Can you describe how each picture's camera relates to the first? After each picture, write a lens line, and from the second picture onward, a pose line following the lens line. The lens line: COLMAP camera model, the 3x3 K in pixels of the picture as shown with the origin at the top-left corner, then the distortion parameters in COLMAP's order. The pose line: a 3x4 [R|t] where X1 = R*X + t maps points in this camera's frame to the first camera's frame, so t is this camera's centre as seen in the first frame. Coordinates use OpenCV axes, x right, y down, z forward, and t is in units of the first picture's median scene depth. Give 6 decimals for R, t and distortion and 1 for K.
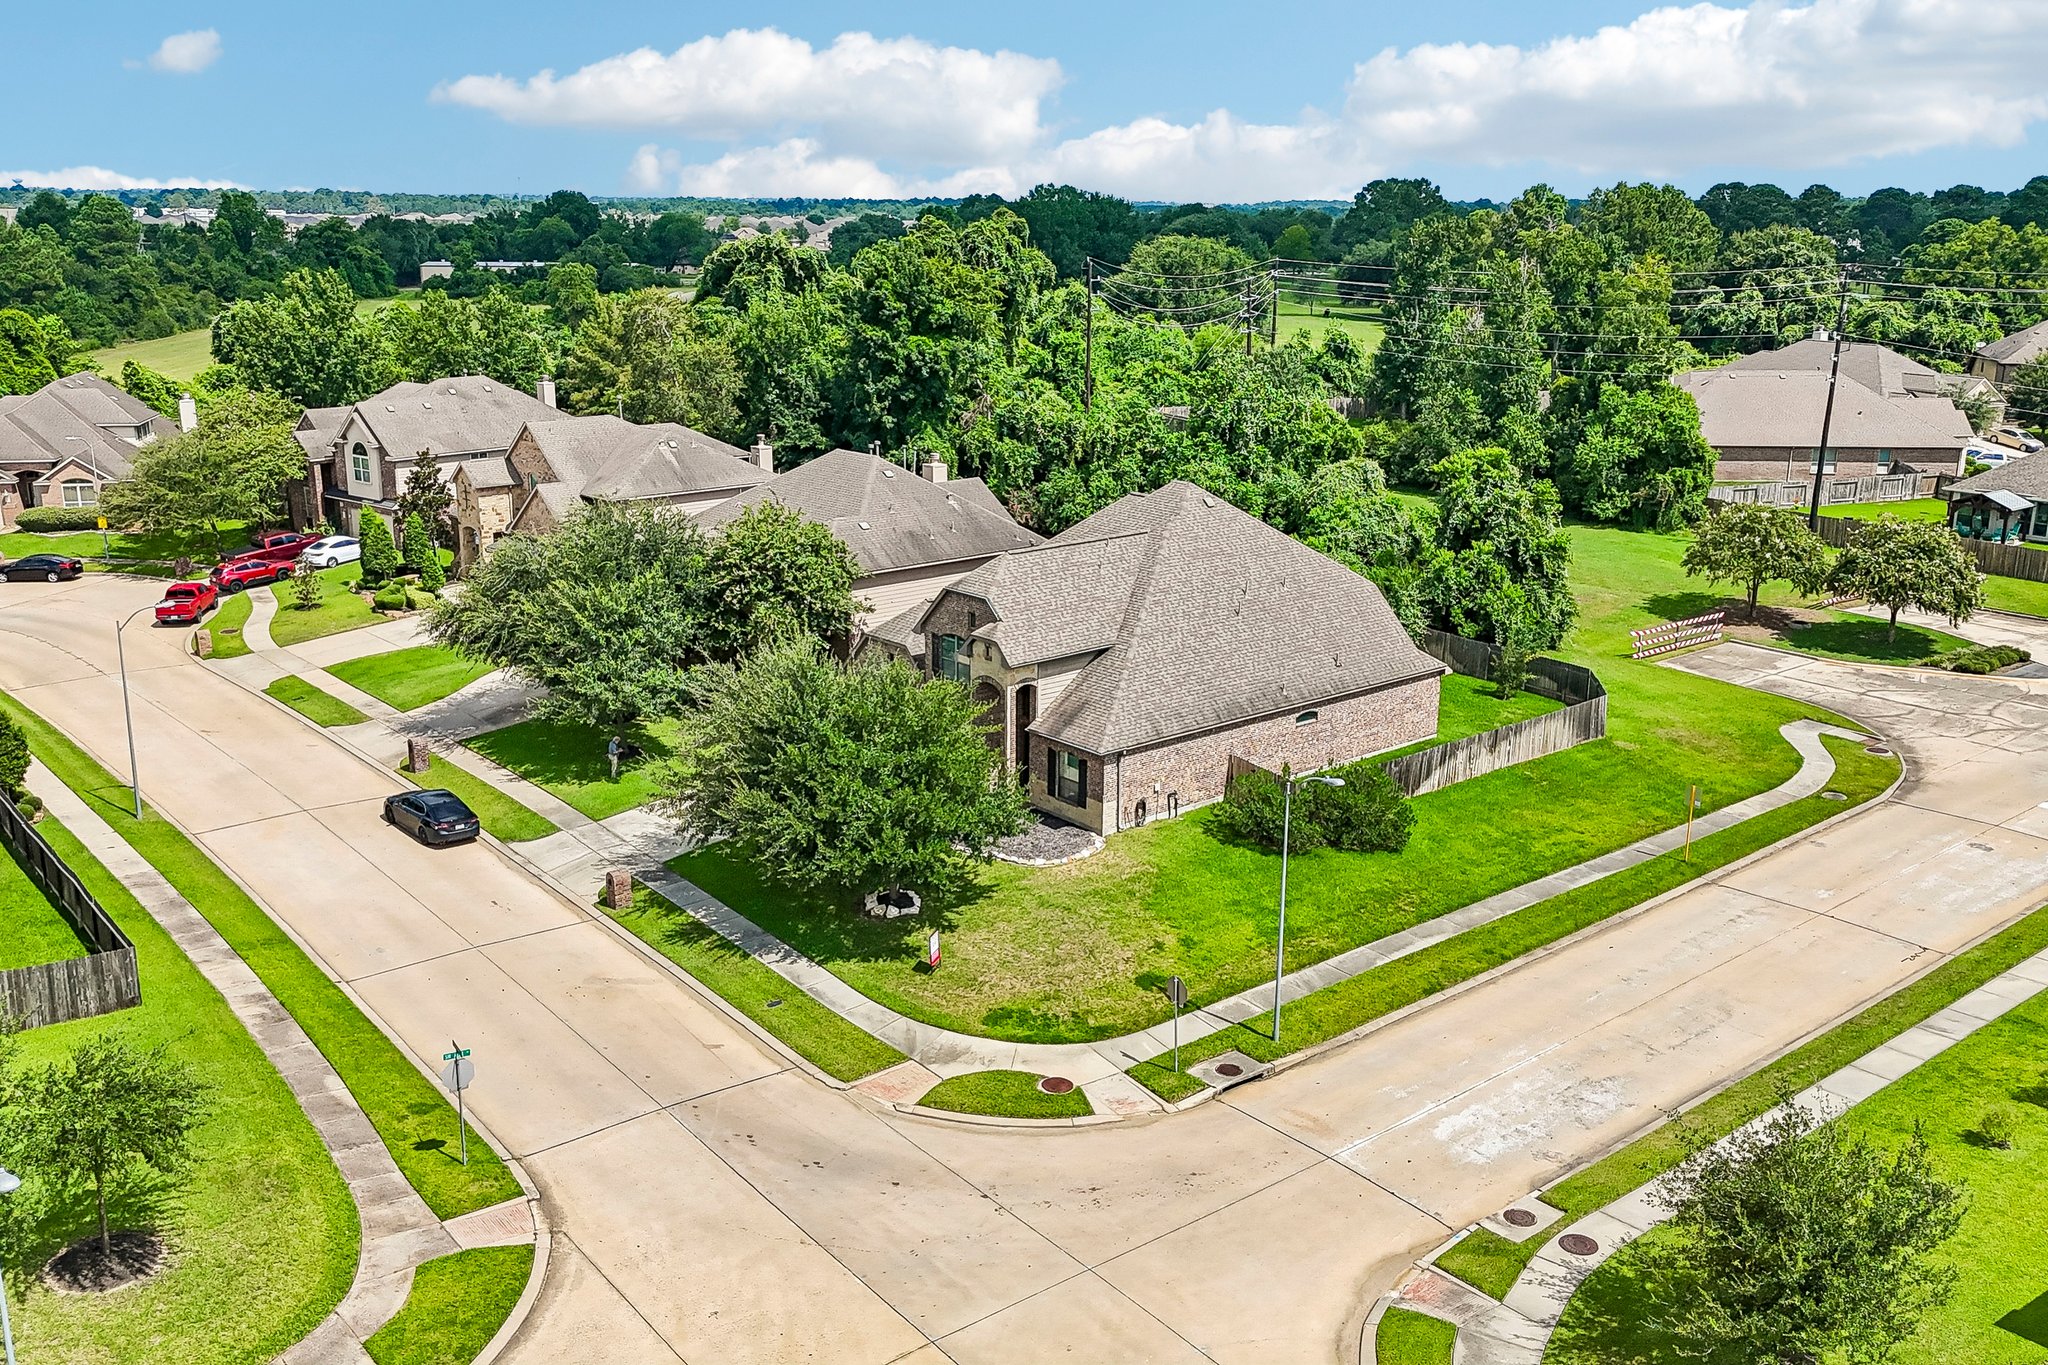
lens RADIAL K [[1761.0, 0, 1028.8], [0, 1761.0, 665.6], [0, 0, 1]] dist [0.195210, -0.431344]
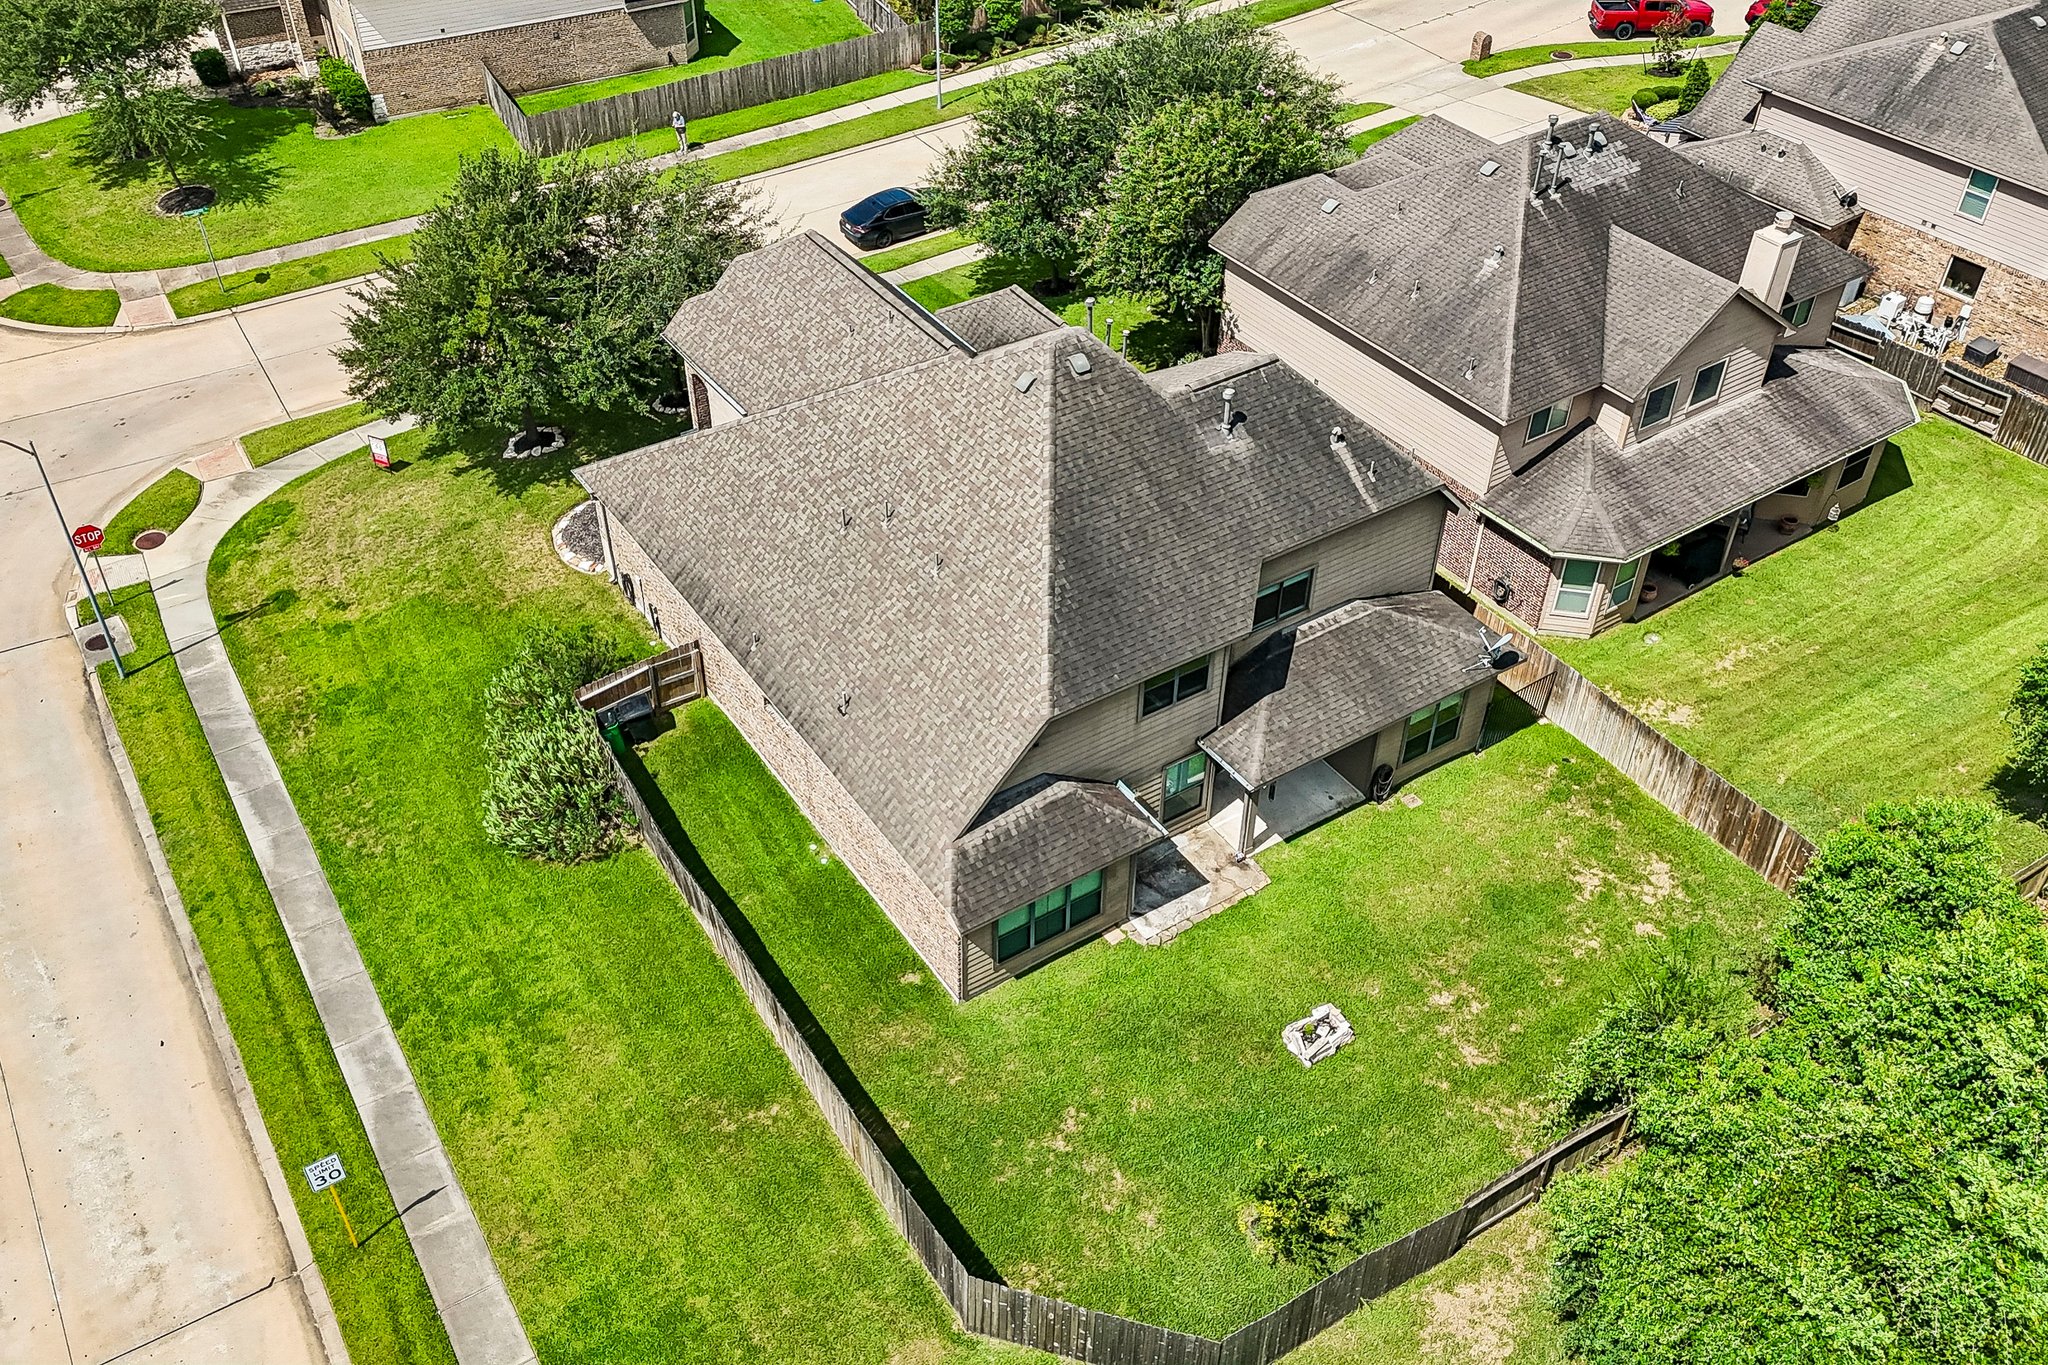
lens RADIAL K [[1784.2, 0, 1028.4], [0, 1784.2, 656.5], [0, 0, 1]] dist [0.074260, -0.054273]
pose [[-0.117254, 0.627092, -0.770069, 0.619839], [-0.258762, 0.729342, 0.633327, -0.406367], [0.958798, 0.273524, 0.076749, 1.041384]]
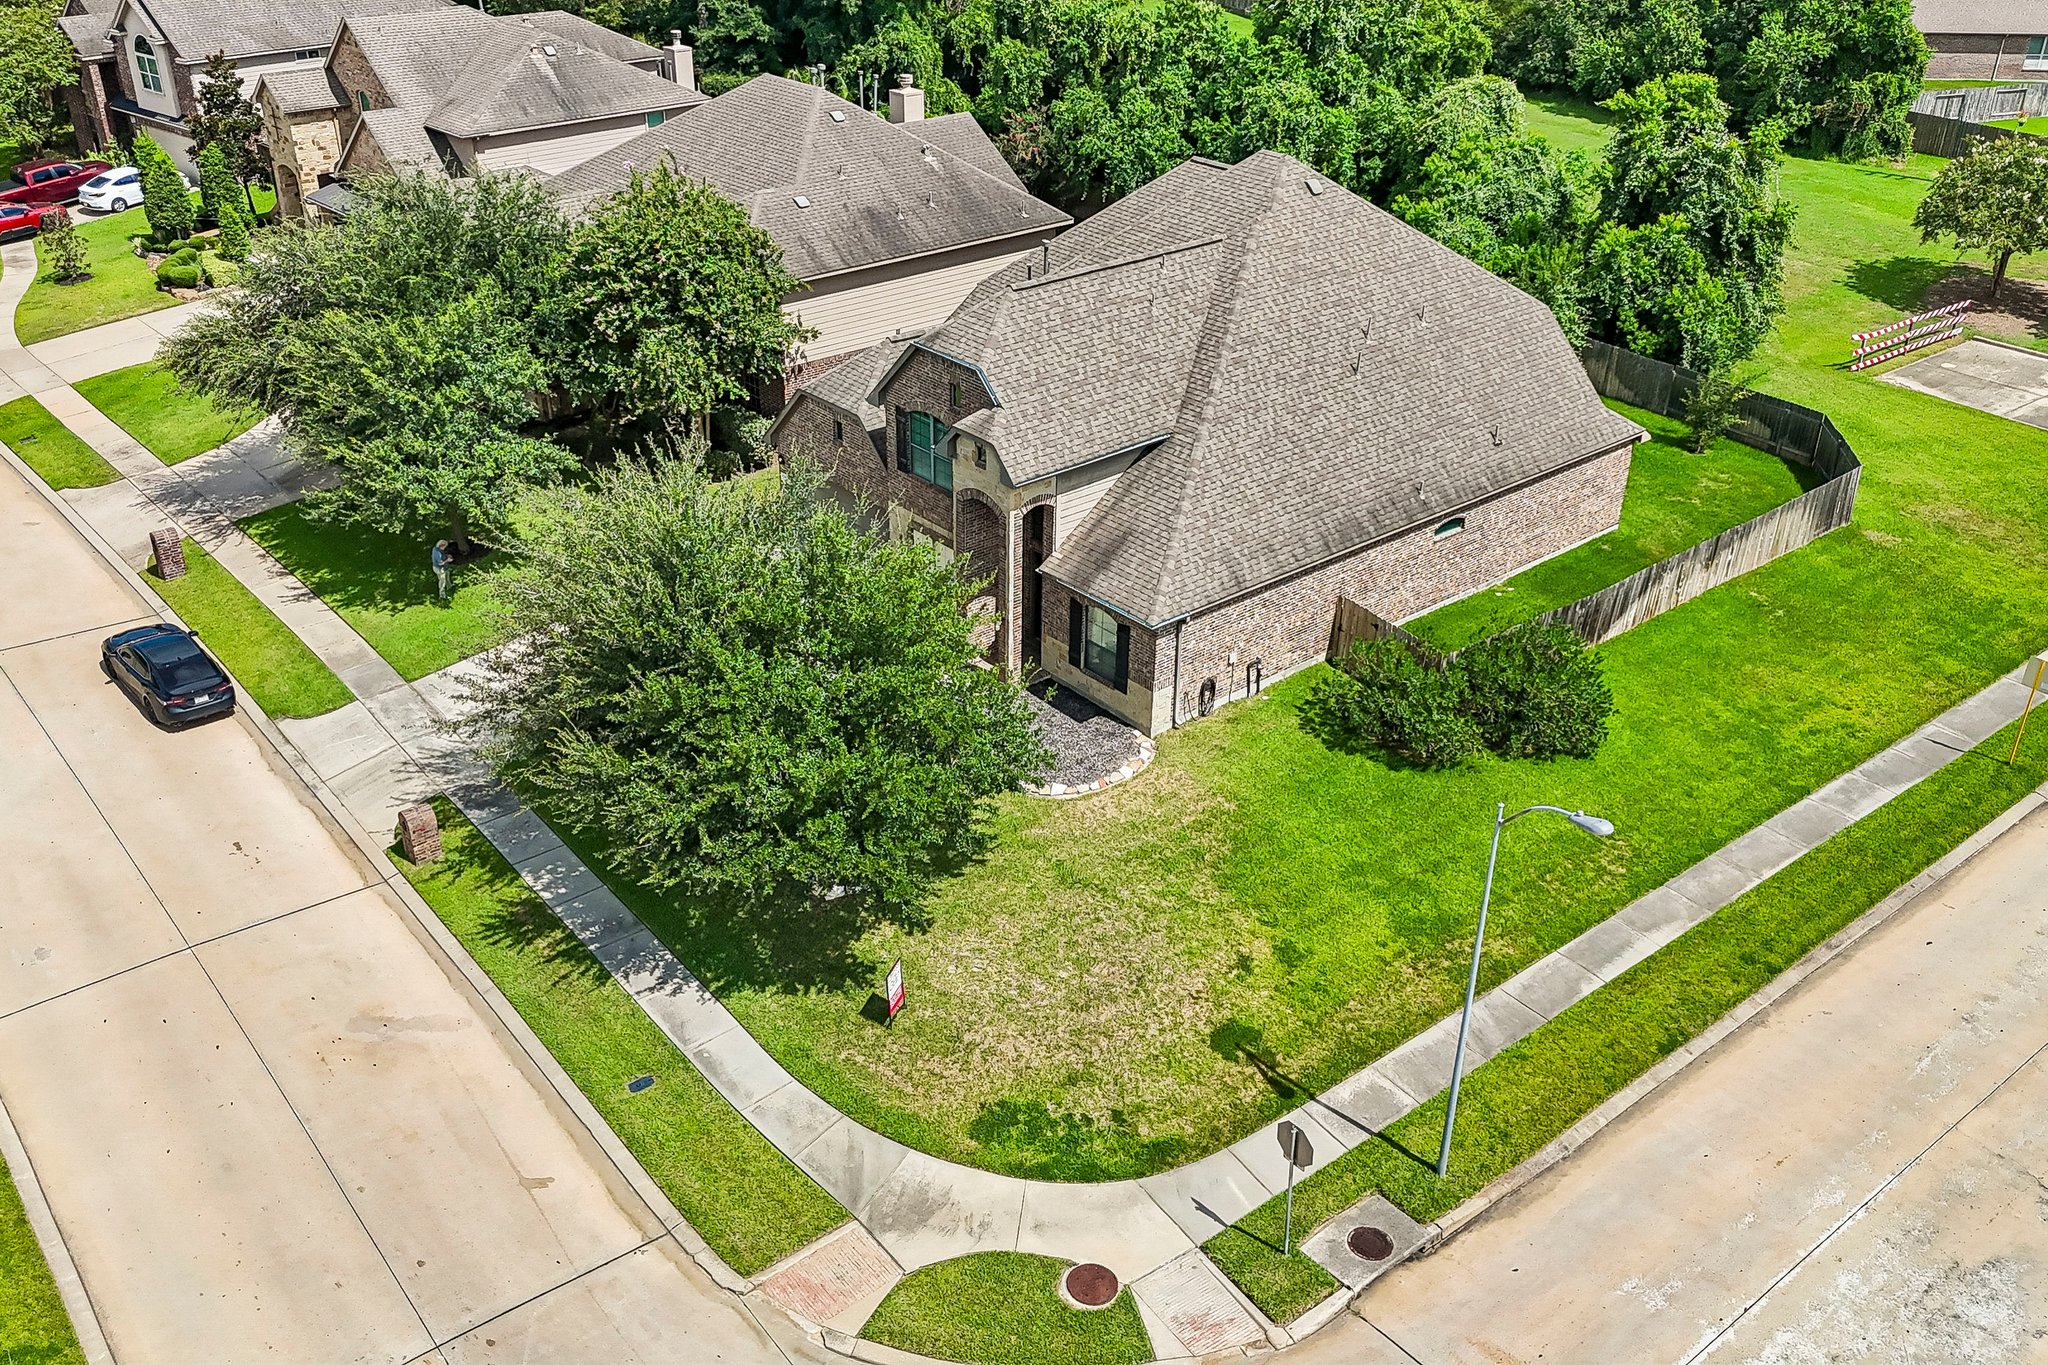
lens RADIAL K [[1784.2, 0, 1028.4], [0, 1784.2, 656.5], [0, 0, 1]] dist [0.074260, -0.054273]
pose [[0.999987, 0.004954, 0.001484, -0.005498], [-0.005164, 0.971956, 0.235104, -0.084261], [-0.000278, -0.235109, 0.971969, 0.322371]]
